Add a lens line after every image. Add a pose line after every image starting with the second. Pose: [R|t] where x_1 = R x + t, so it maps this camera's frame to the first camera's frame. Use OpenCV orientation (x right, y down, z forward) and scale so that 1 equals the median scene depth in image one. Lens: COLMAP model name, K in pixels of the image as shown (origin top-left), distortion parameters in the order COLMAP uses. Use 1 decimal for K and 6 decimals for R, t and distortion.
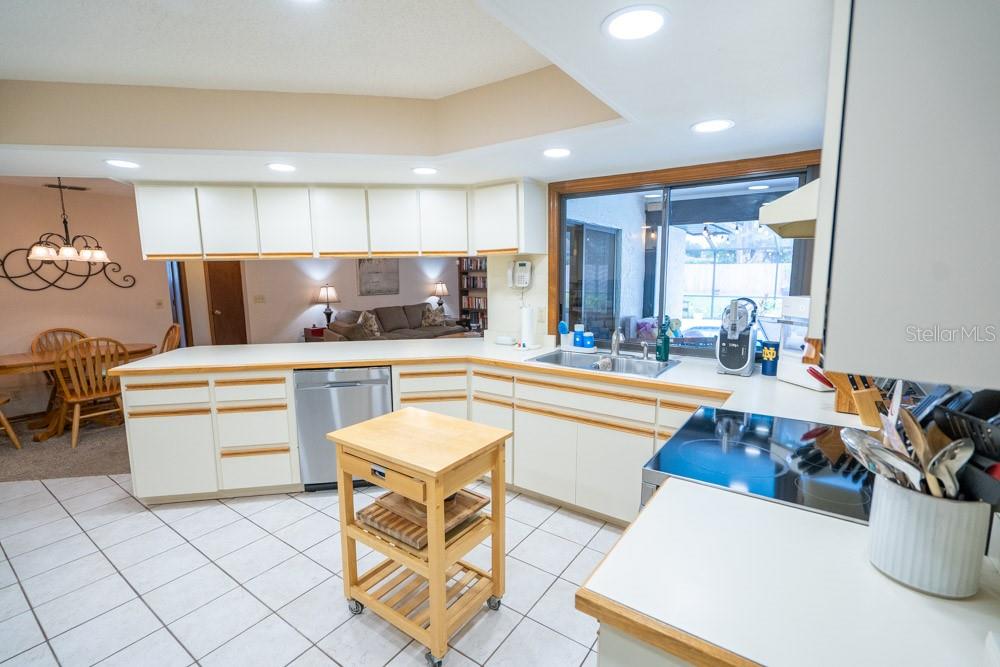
lens RADIAL K [[448.9, 0, 500.0], [0, 448.9, 333.5], [0, 0, 1]] dist [0.000294, 0.000534]
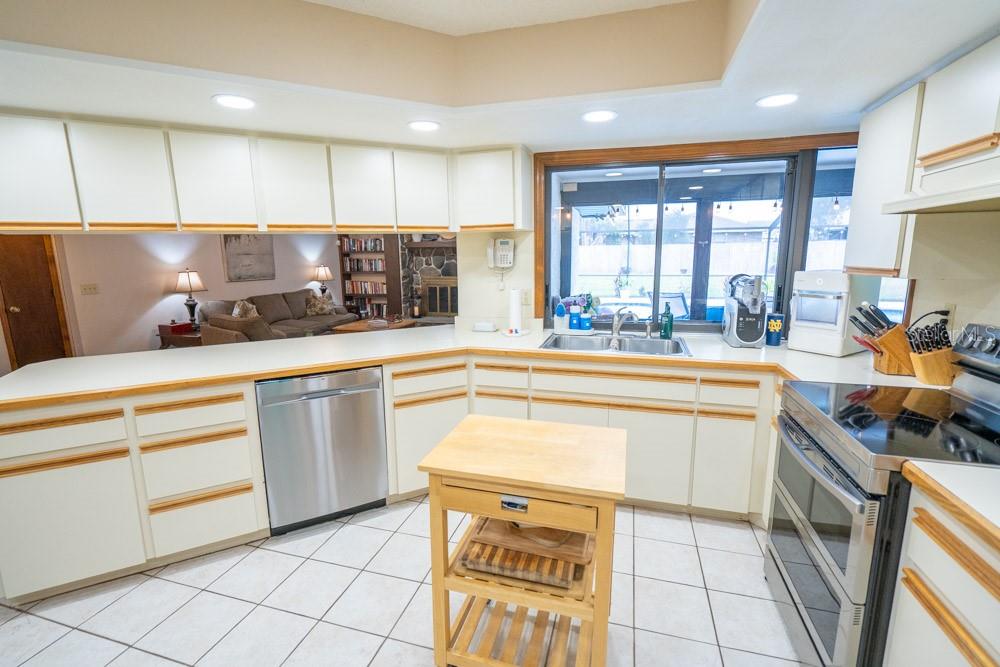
lens RADIAL K [[448.9, 0, 500.0], [0, 448.9, 333.5], [0, 0, 1]] dist [0.000294, 0.000534]
pose [[0.946081, -0.059443, 0.318430, -0.271475], [0.047149, 0.997820, 0.046187, -0.012729], [-0.320481, -0.028683, 0.946820, 0.143338]]
